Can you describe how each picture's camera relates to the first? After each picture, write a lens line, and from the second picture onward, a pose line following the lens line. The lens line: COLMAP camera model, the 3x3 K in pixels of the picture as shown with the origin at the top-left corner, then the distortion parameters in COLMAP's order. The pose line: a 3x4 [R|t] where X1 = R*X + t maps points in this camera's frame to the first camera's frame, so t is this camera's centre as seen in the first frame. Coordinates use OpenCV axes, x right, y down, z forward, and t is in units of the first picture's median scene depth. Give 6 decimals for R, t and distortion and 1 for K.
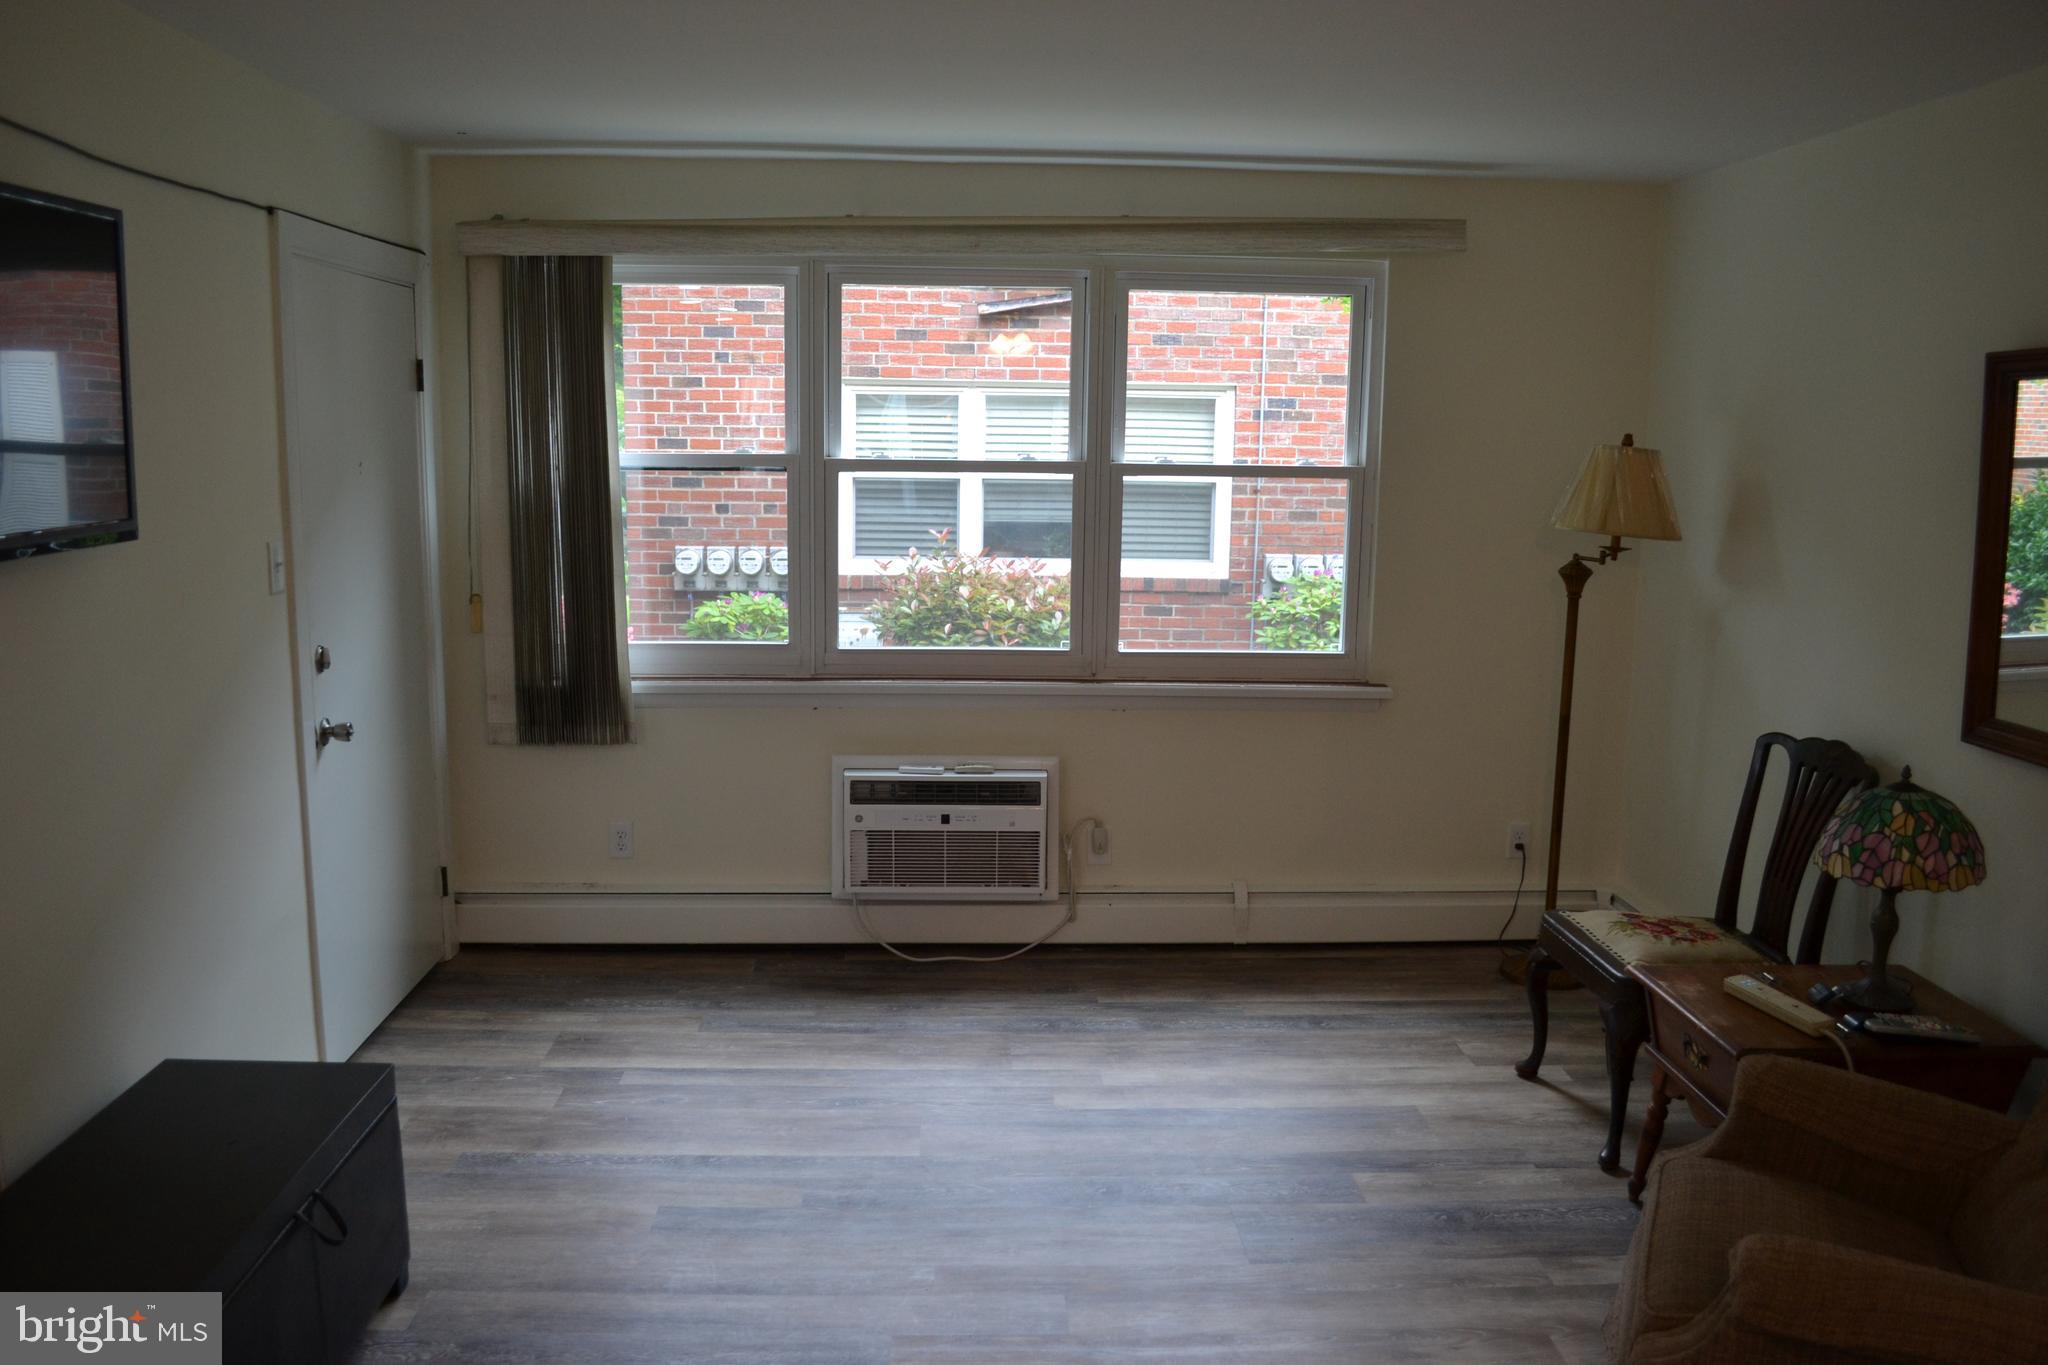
lens RADIAL K [[1667.0, 0, 997.9], [0, 1667.0, 712.9], [0, 0, 1]] dist [-0.079265, 0.010112]
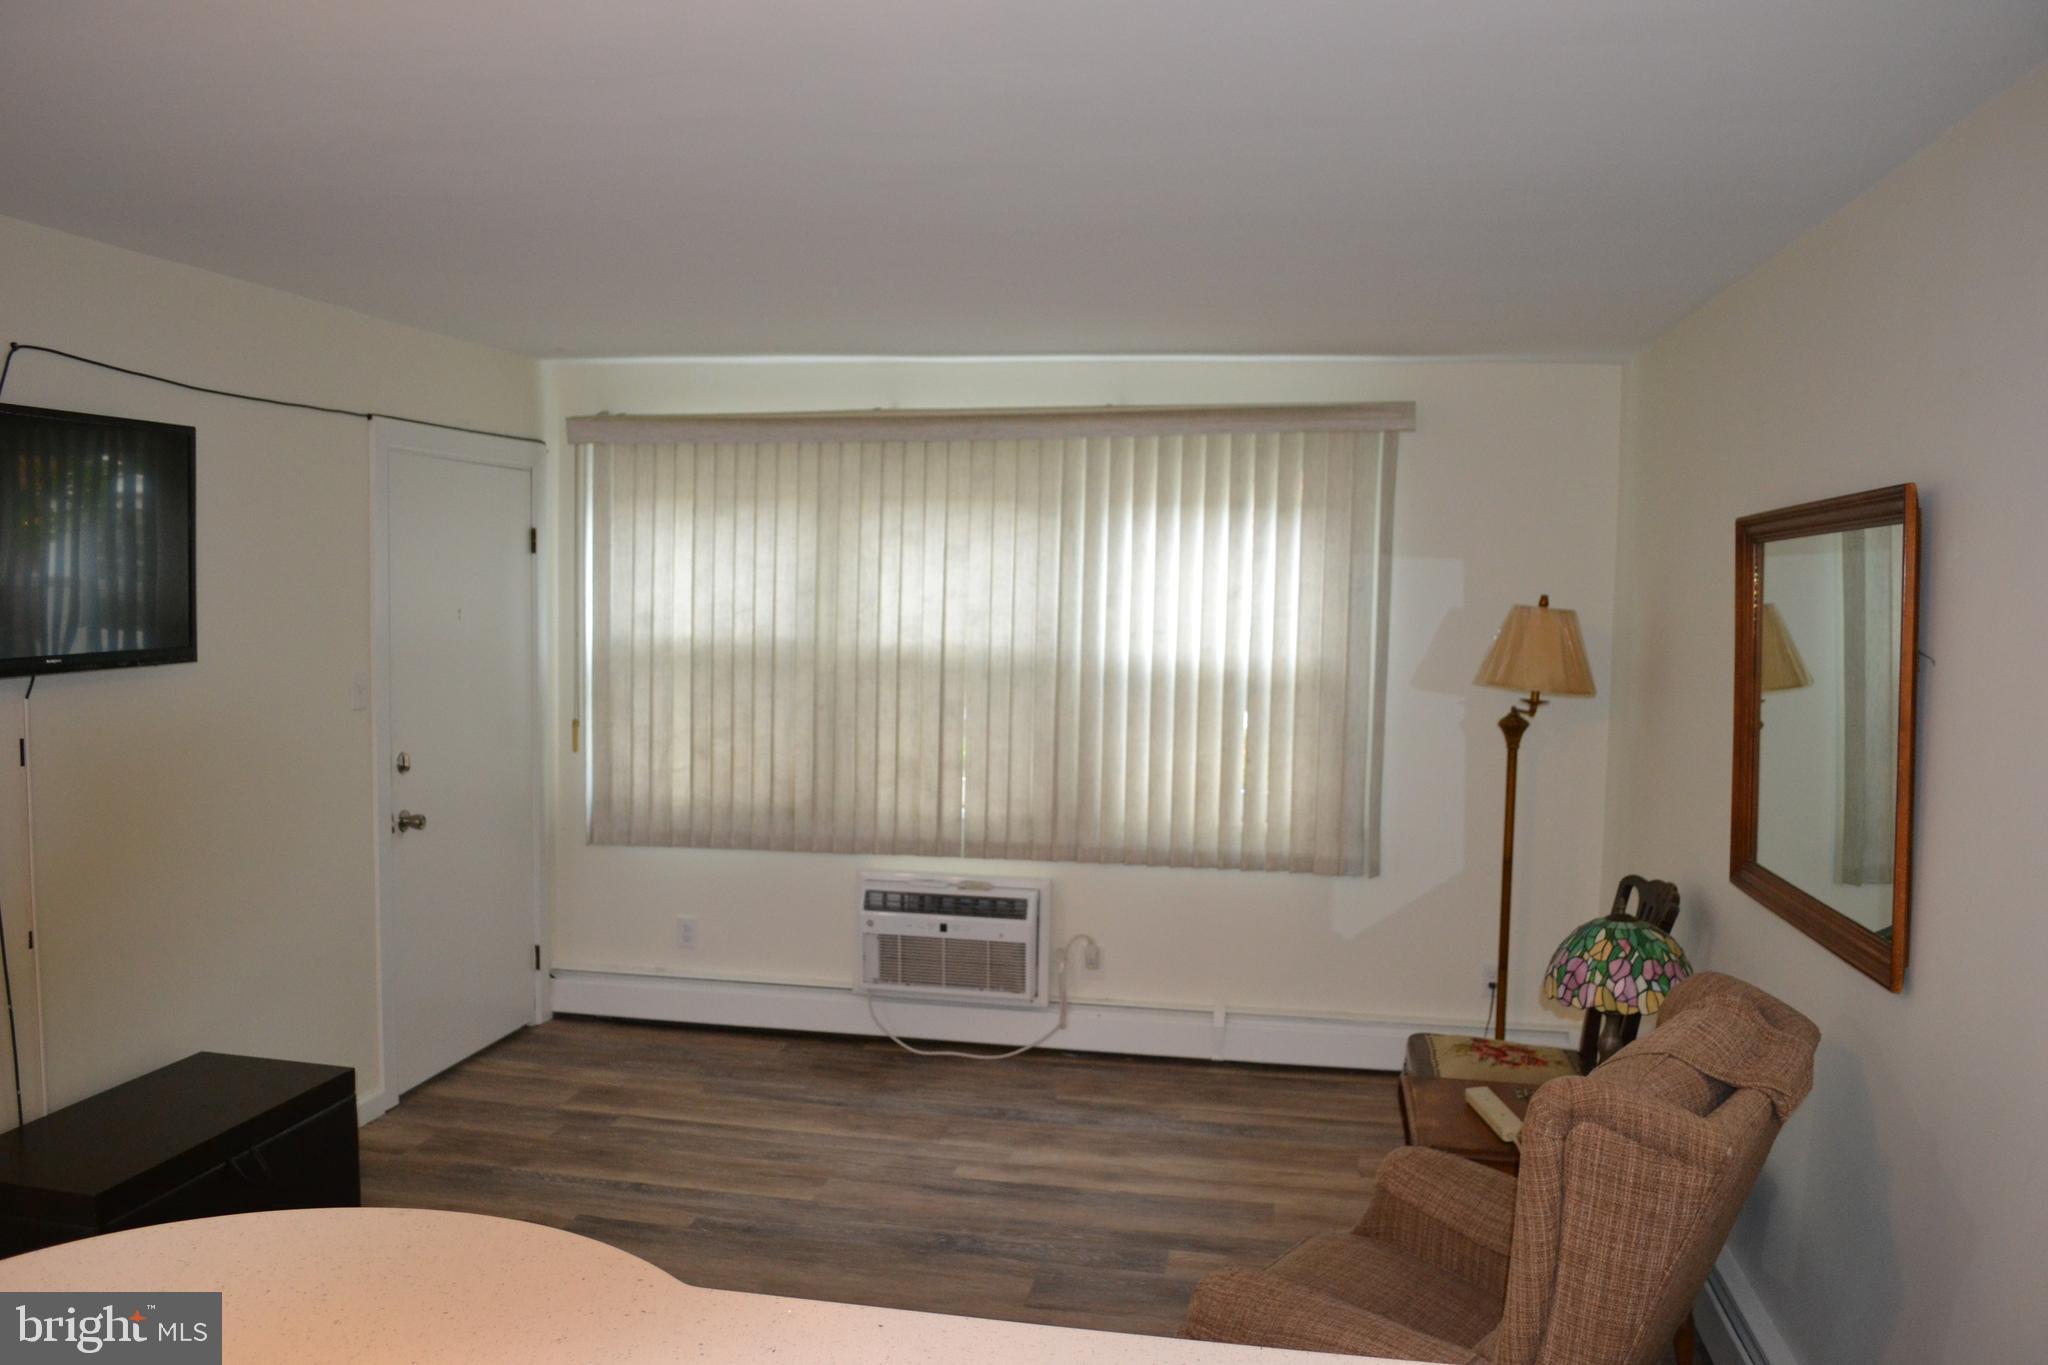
lens RADIAL K [[1667.0, 0, 997.9], [0, 1667.0, 712.9], [0, 0, 1]] dist [-0.079265, 0.010112]
pose [[0.973658, 0.023997, -0.226748, 0.285922], [-0.045127, 0.995056, -0.088468, 0.018430], [0.223504, 0.096370, 0.969927, -0.117393]]
